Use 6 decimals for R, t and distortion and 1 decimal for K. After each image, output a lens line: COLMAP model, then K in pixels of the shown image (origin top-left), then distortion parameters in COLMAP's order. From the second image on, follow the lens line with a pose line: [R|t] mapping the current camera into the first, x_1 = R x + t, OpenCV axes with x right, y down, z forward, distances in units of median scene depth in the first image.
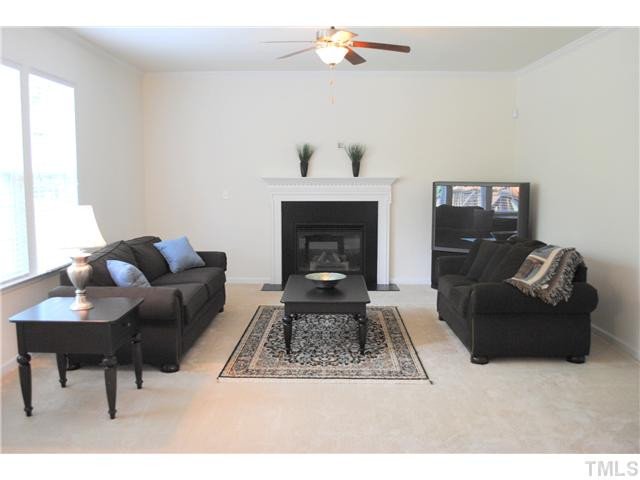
lens RADIAL K [[592.7, 0, 322.0], [0, 592.7, 234.2], [0, 0, 1]] dist [-0.049113, 0.000000]
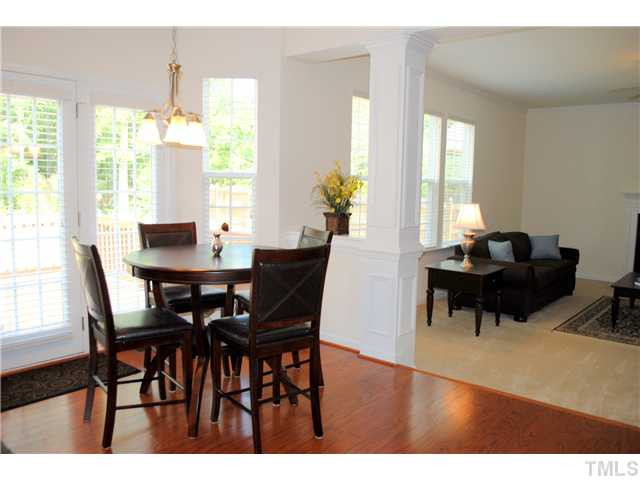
lens RADIAL K [[514.3, 0, 317.7], [0, 514.3, 234.0], [0, 0, 1]] dist [-0.041517, -0.000389]
pose [[0.770207, 0.086946, -0.631840, 0.127691], [-0.093851, 0.995331, 0.022561, 0.034165], [0.630851, 0.041922, 0.774770, -0.284980]]
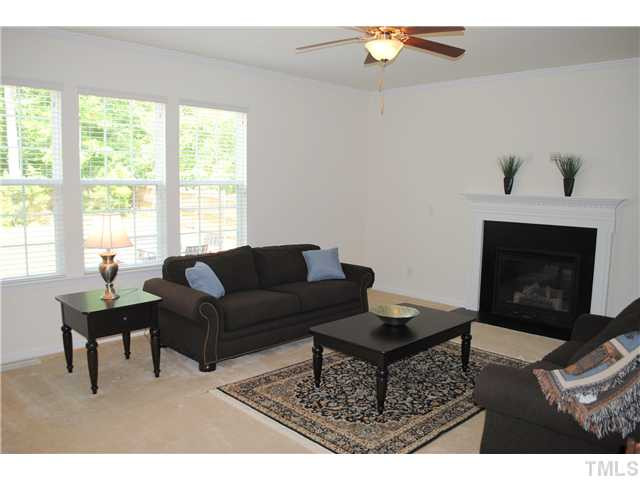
lens RADIAL K [[514.3, 0, 322.3], [0, 514.3, 236.0], [0, 0, 1]] dist [-0.041517, -0.000389]
pose [[0.705889, 0.083906, -0.703335, 0.505298], [-0.086974, 0.995713, 0.031496, -0.057890], [0.702962, 0.038939, 0.710160, 0.449255]]
